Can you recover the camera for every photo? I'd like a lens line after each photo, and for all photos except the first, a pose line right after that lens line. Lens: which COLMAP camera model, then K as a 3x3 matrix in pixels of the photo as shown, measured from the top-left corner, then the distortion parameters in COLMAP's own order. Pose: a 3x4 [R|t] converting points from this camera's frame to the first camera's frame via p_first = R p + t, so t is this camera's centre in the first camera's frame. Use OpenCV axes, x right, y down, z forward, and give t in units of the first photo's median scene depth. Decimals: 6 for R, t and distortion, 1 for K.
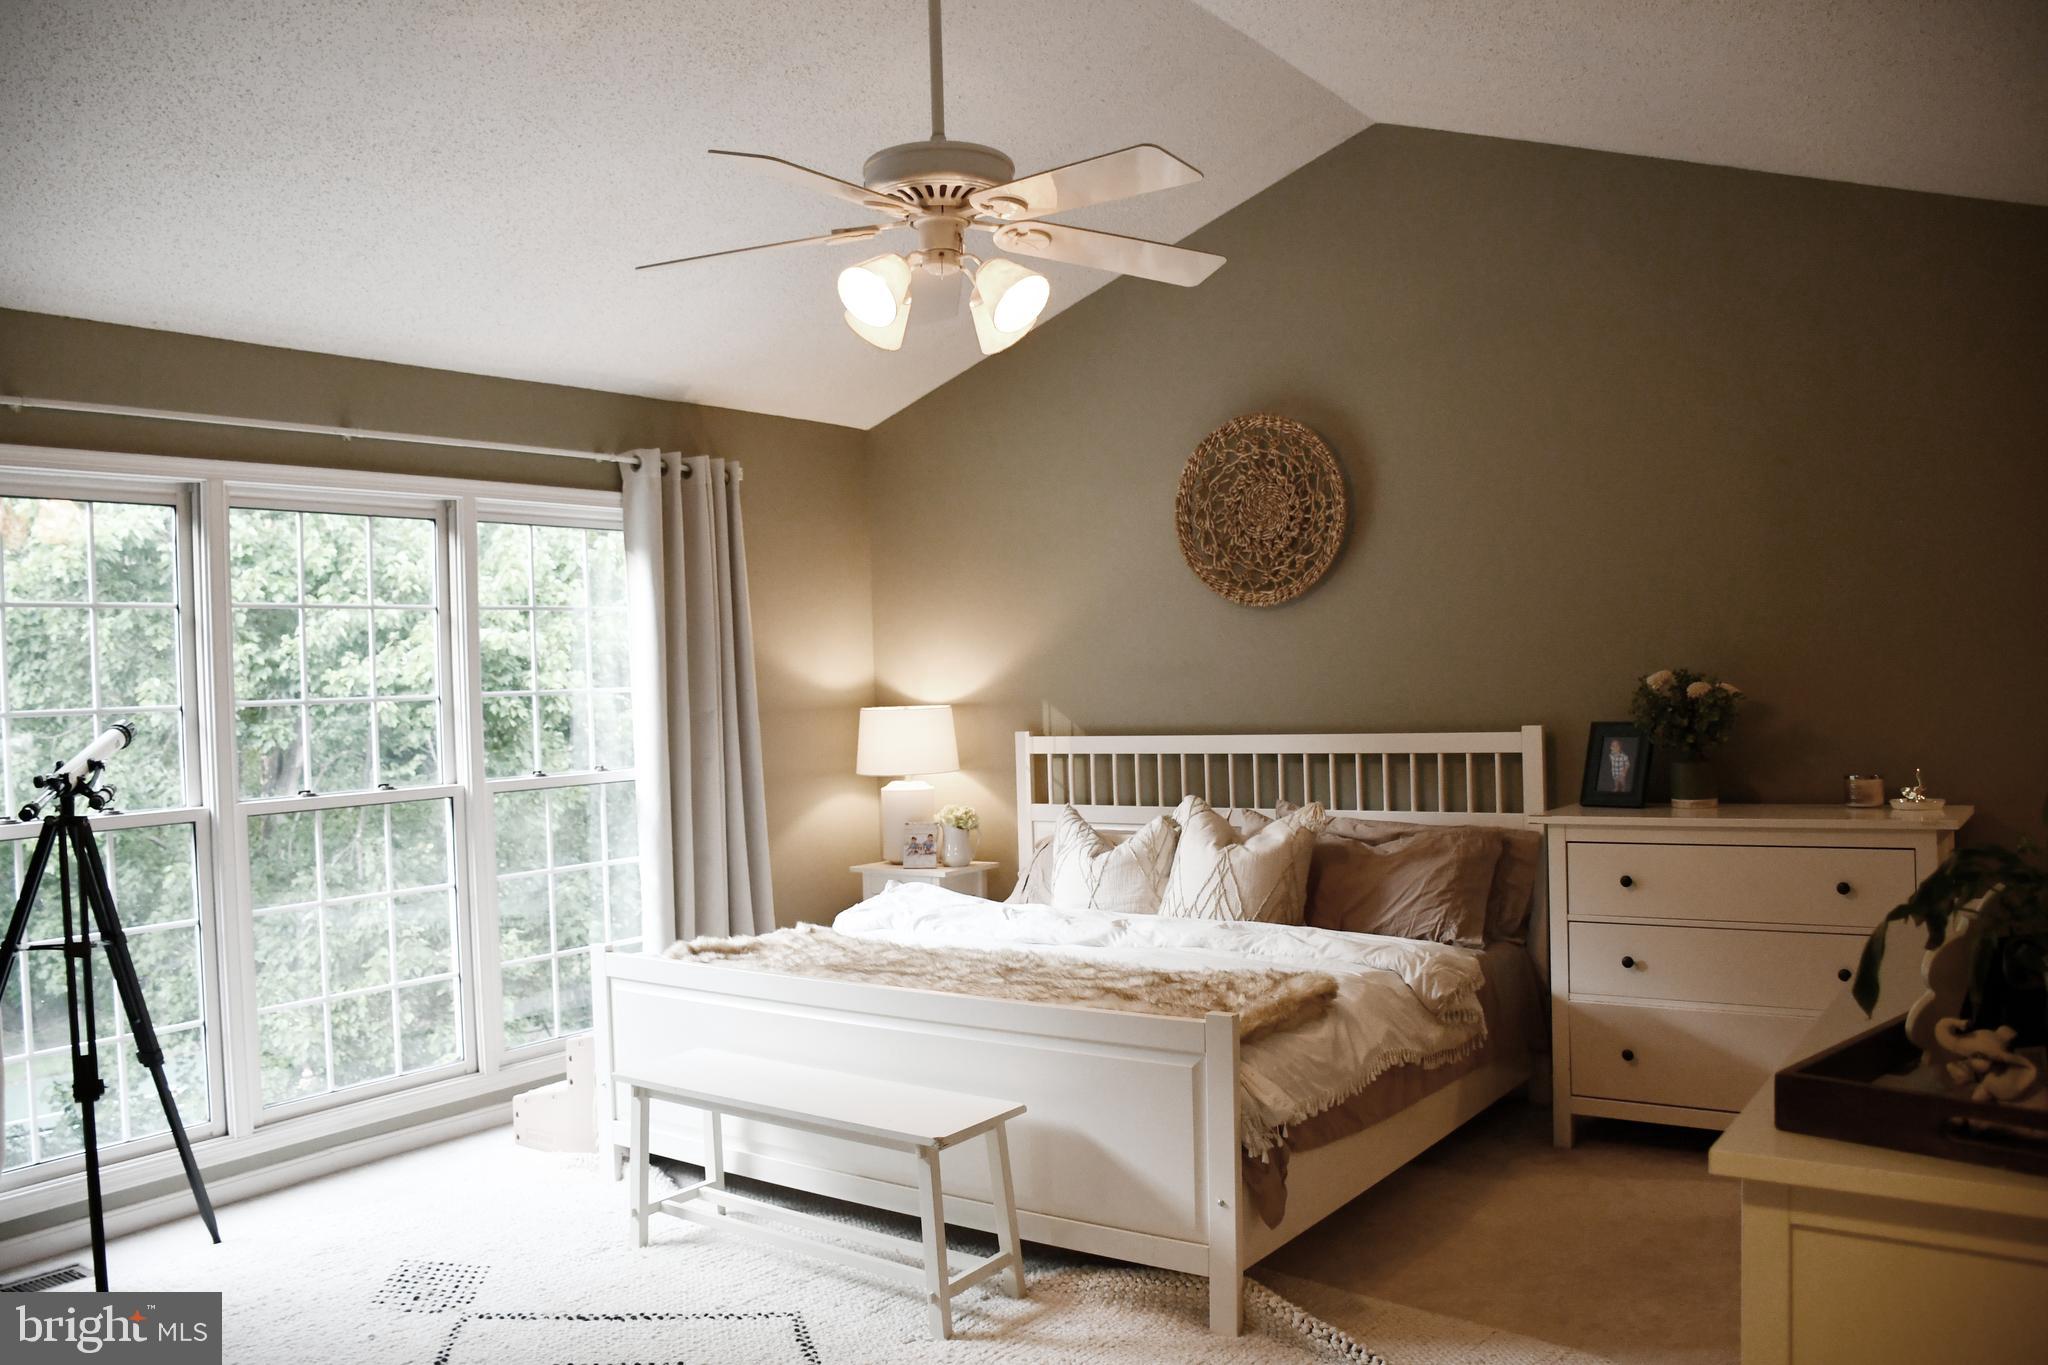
lens RADIAL K [[1615.5, 0, 1029.9], [0, 1615.5, 689.6], [0, 0, 1]] dist [-0.113929, 0.014692]
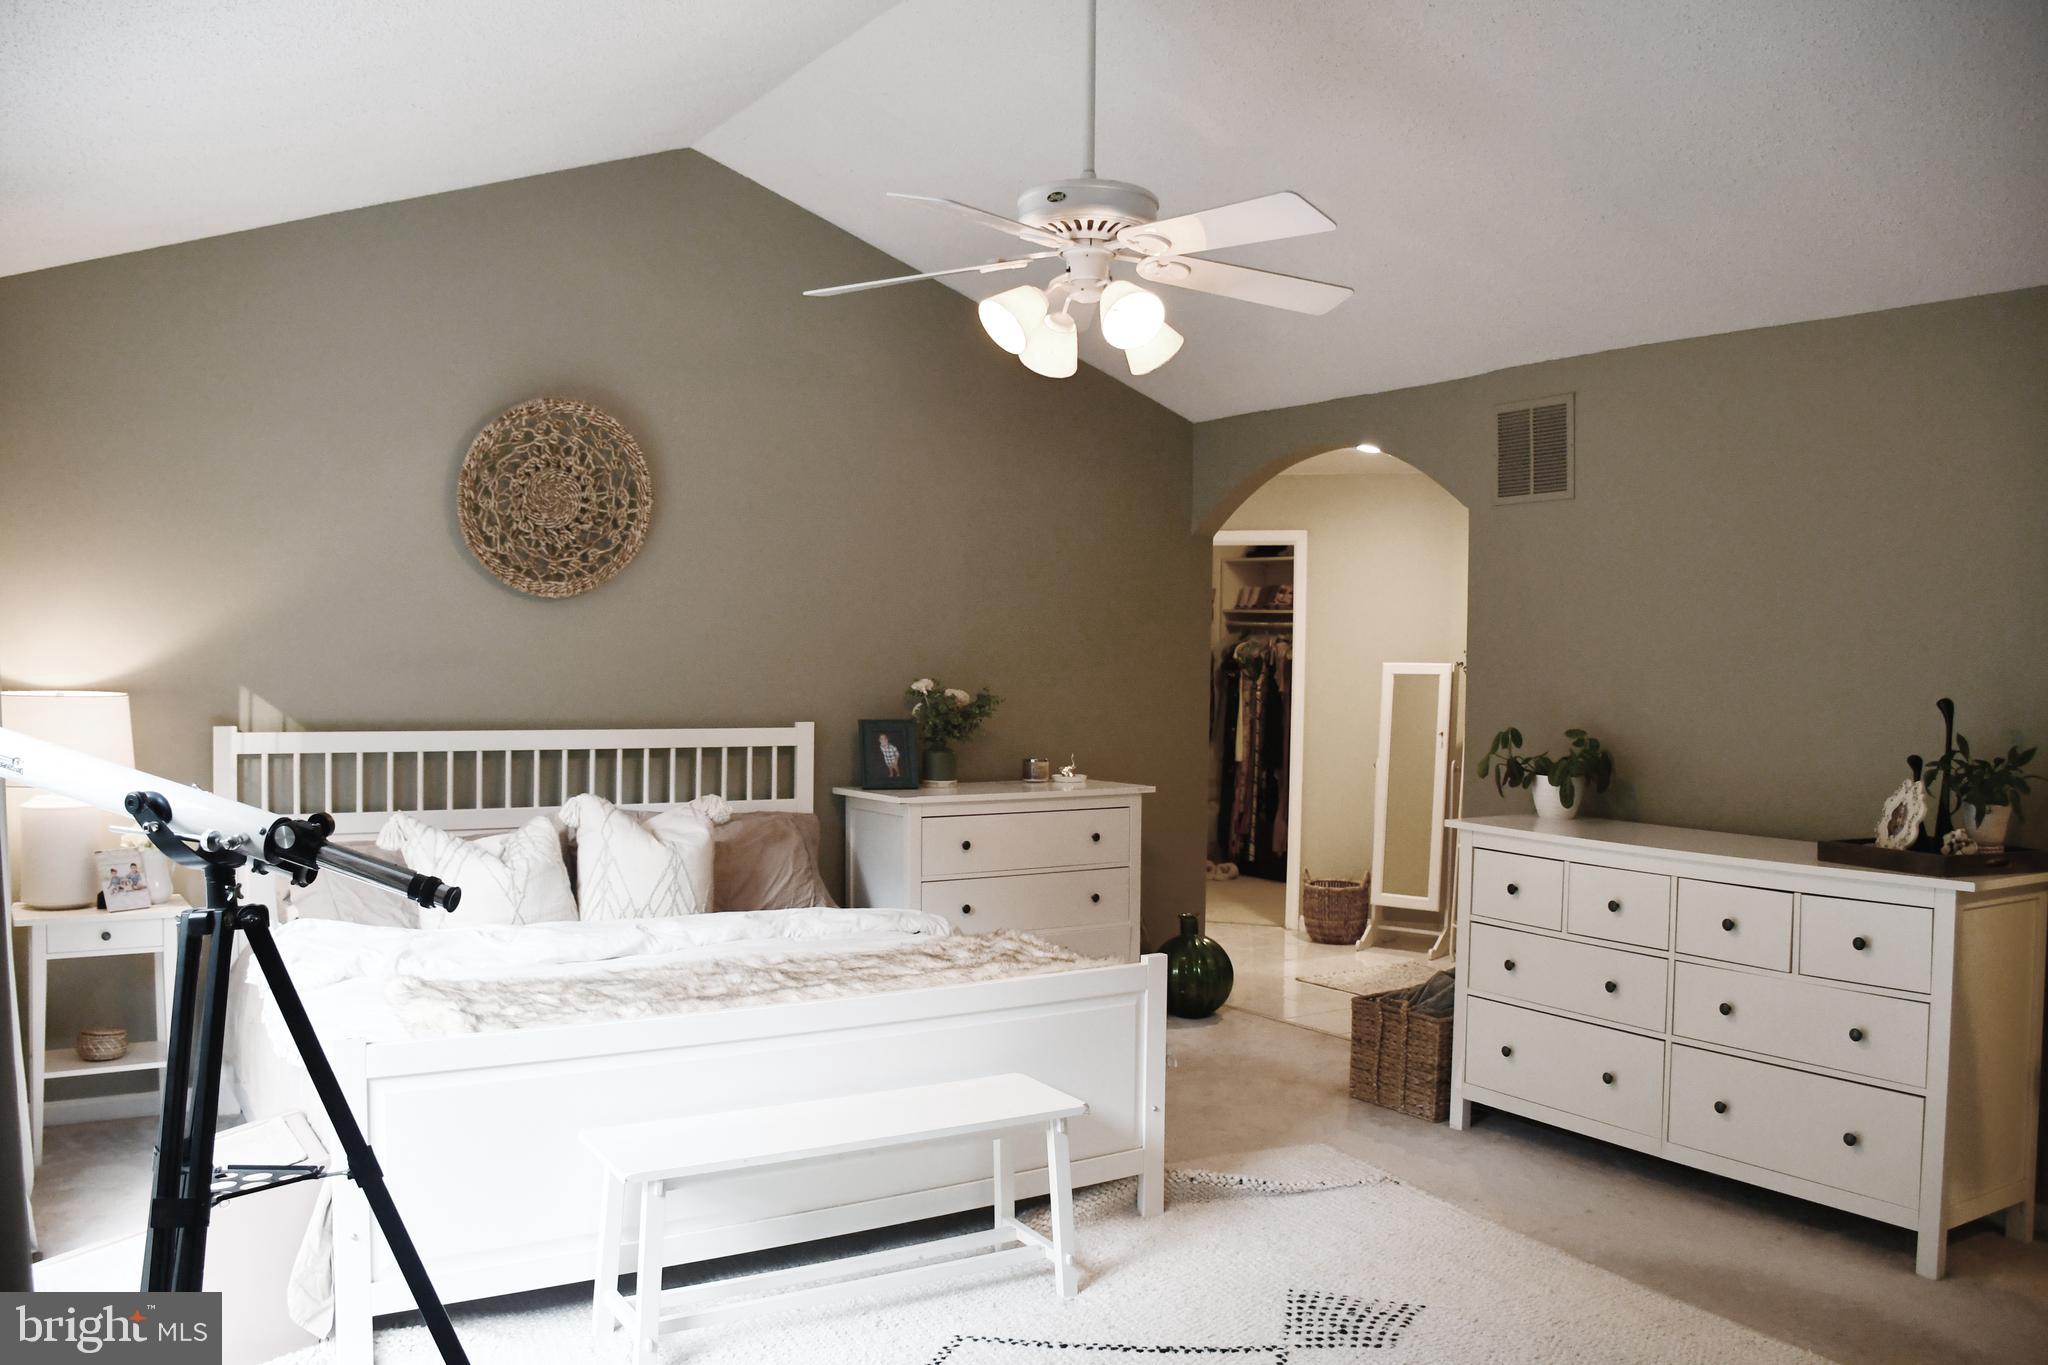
lens RADIAL K [[1615.5, 0, 1030.5], [0, 1615.5, 676.4], [0, 0, 1]] dist [-0.113929, 0.014692]
pose [[0.351747, 0.027967, 0.935677, -0.697209], [-0.023736, 0.999499, -0.020952, 0.009714], [-0.935794, -0.014840, 0.352235, 0.421942]]
